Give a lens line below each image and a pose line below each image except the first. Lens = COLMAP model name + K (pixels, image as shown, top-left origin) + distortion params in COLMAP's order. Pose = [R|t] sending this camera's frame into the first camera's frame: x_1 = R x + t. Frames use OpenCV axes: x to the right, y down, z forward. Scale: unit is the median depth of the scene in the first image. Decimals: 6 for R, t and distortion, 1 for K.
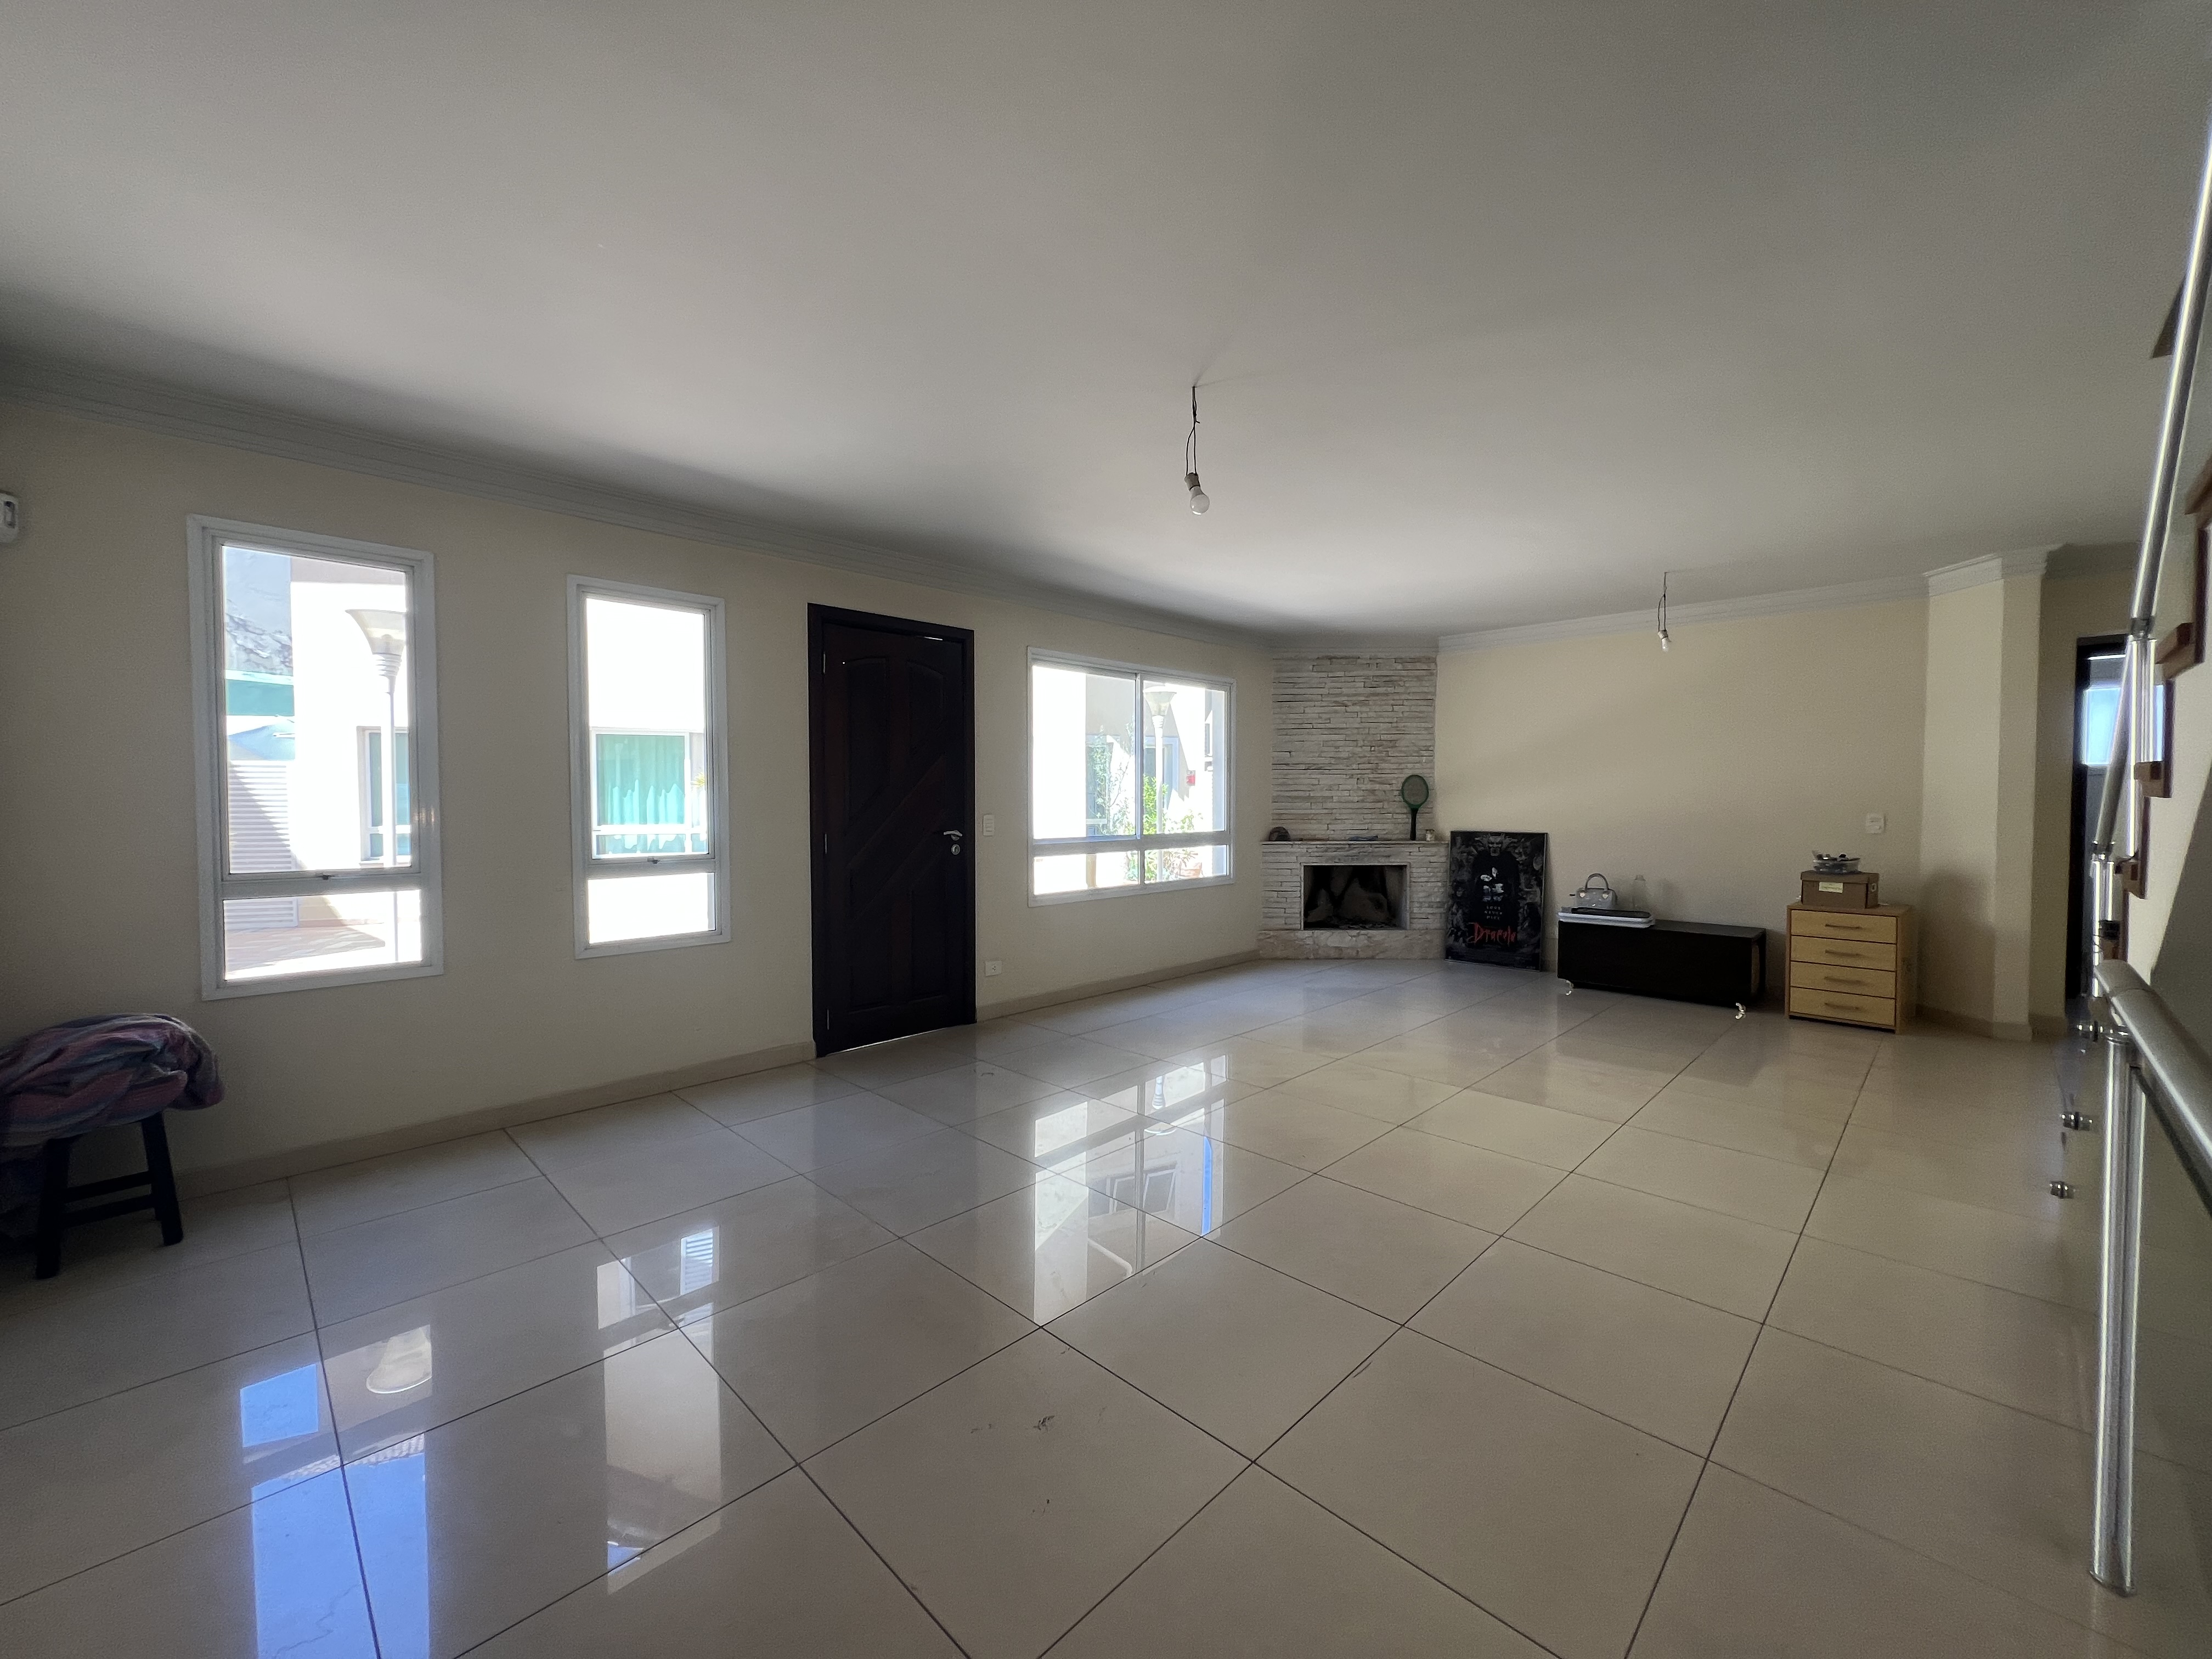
lens RADIAL K [[884.3, 0, 1106.0], [0, 884.3, 829.5], [0, 0, 1]] dist [-0.000535, -0.000300]
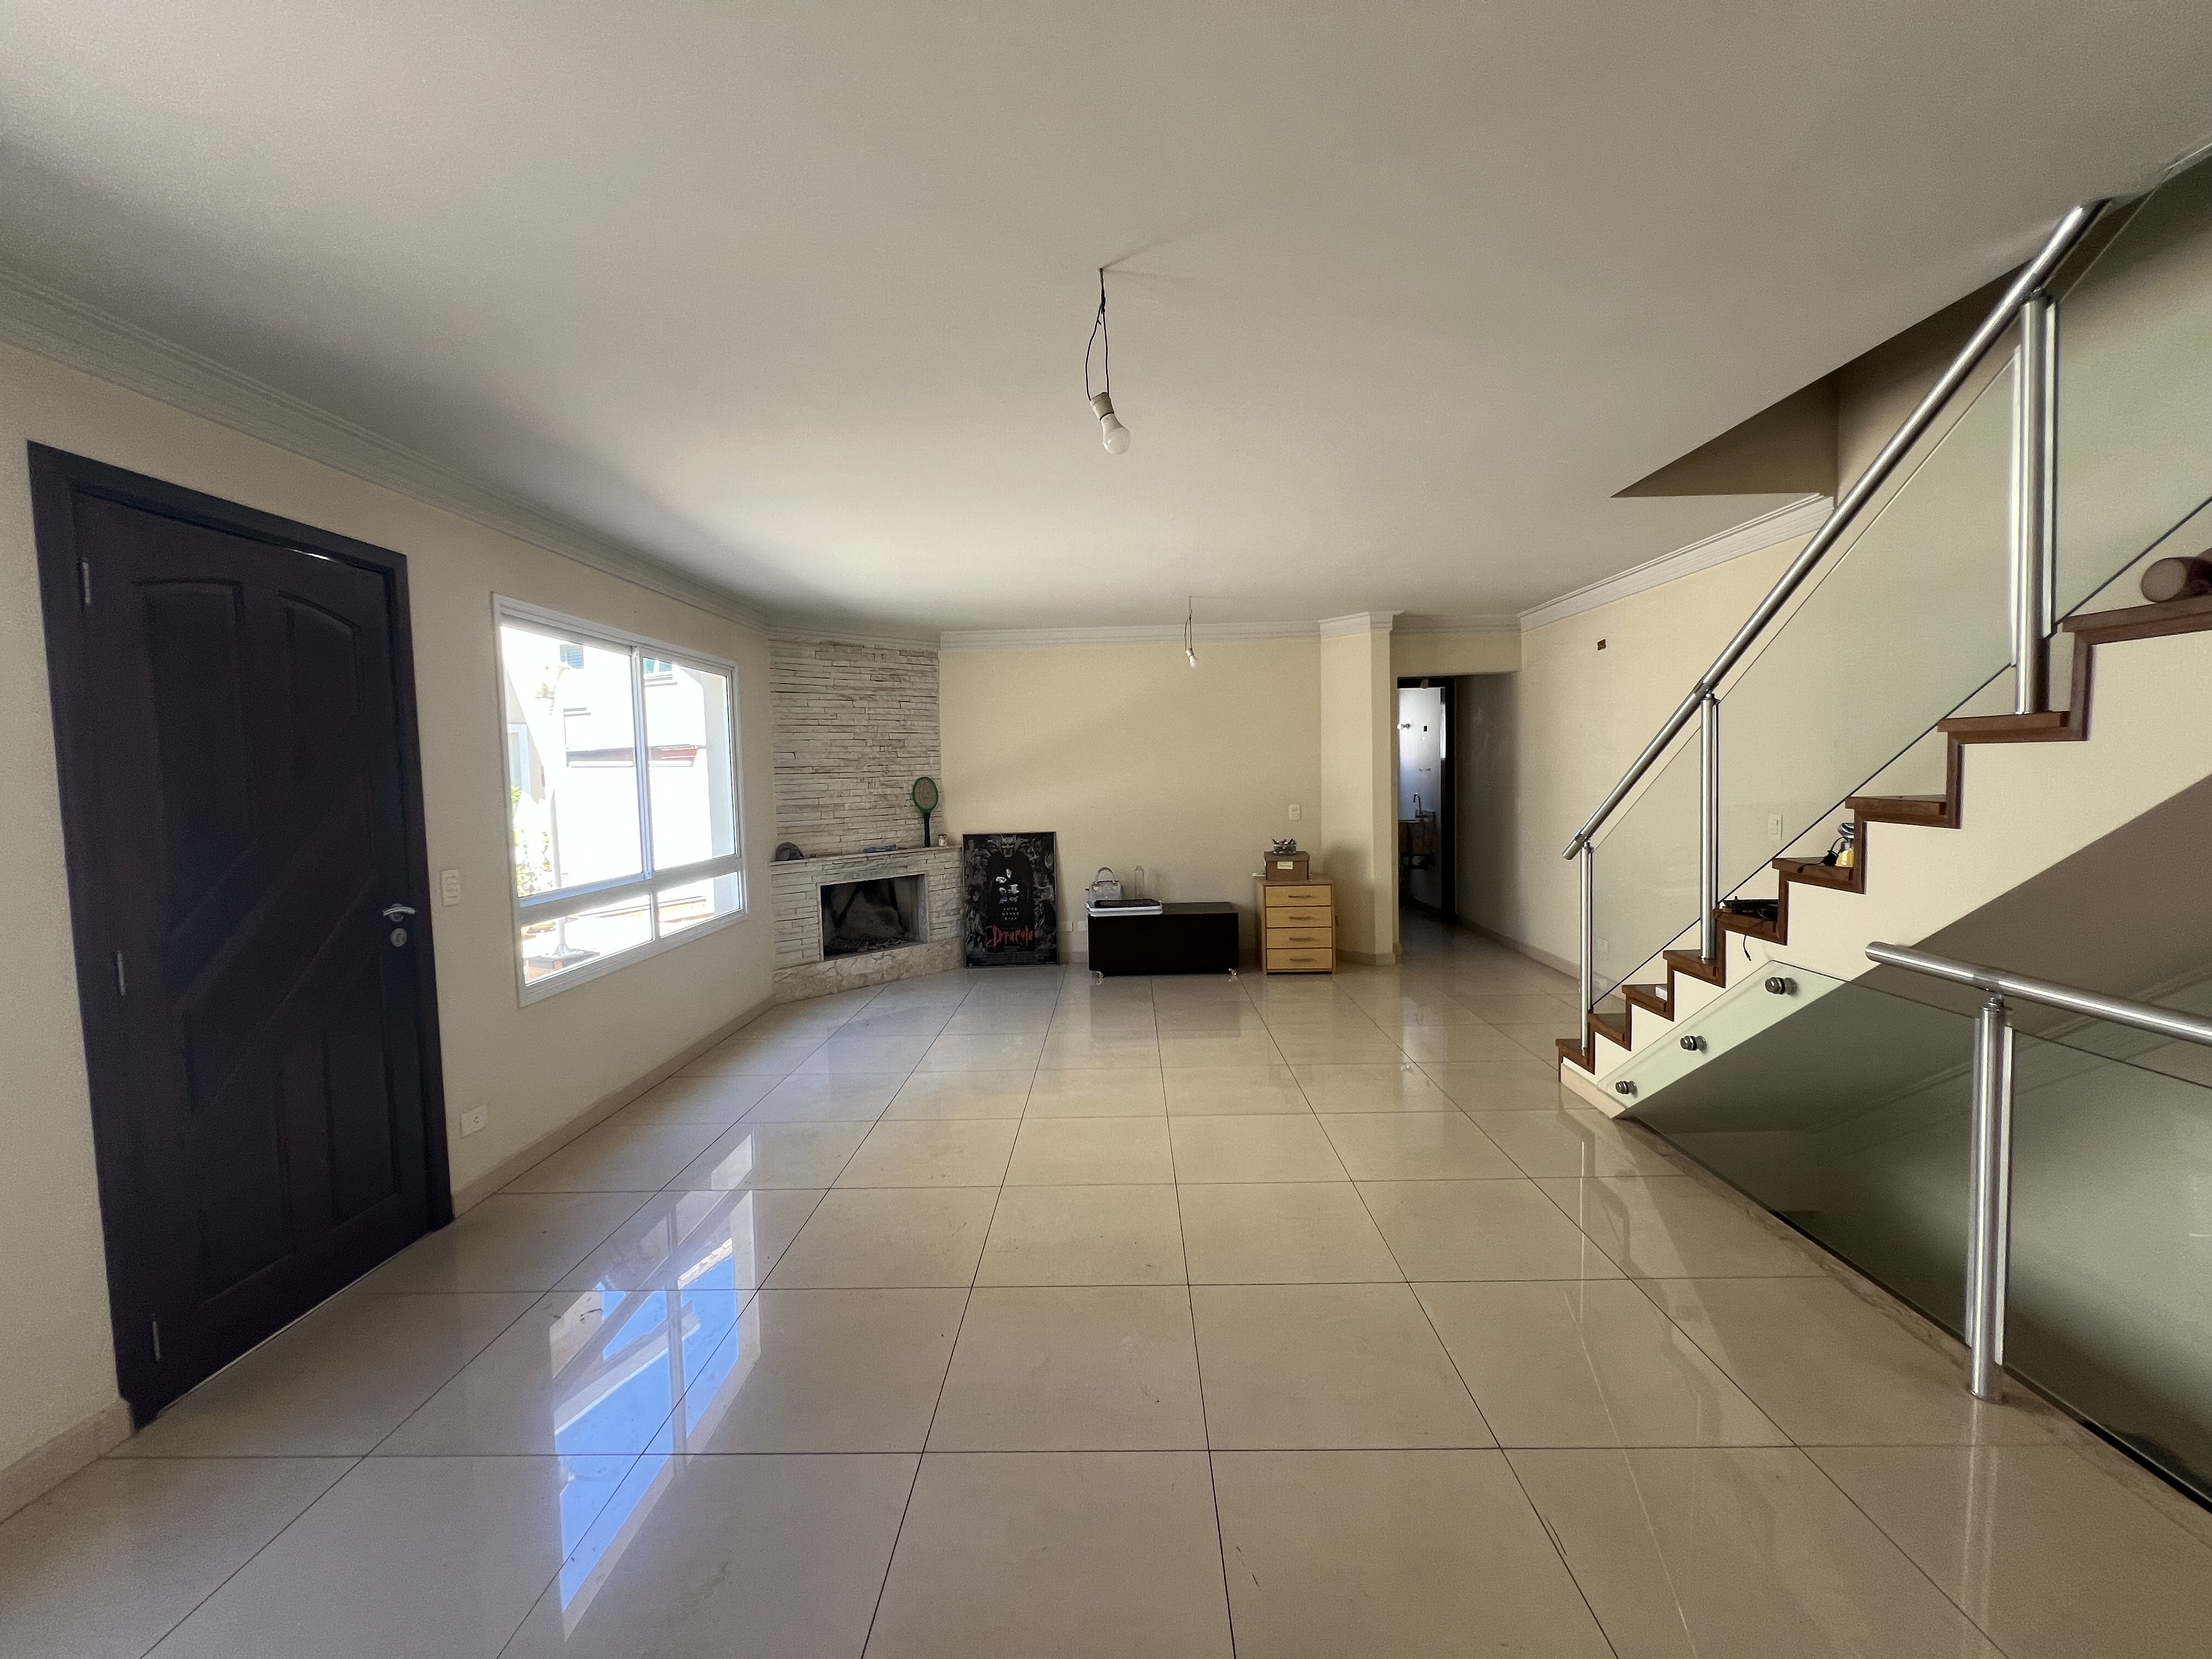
lens RADIAL K [[884.3, 0, 1106.0], [0, 884.3, 829.5], [0, 0, 1]] dist [-0.000535, -0.000300]
pose [[0.728049, -0.061235, 0.682785, -0.156909], [0.049440, 0.998099, 0.036796, -0.031972], [-0.683740, 0.006967, 0.729692, 0.189887]]
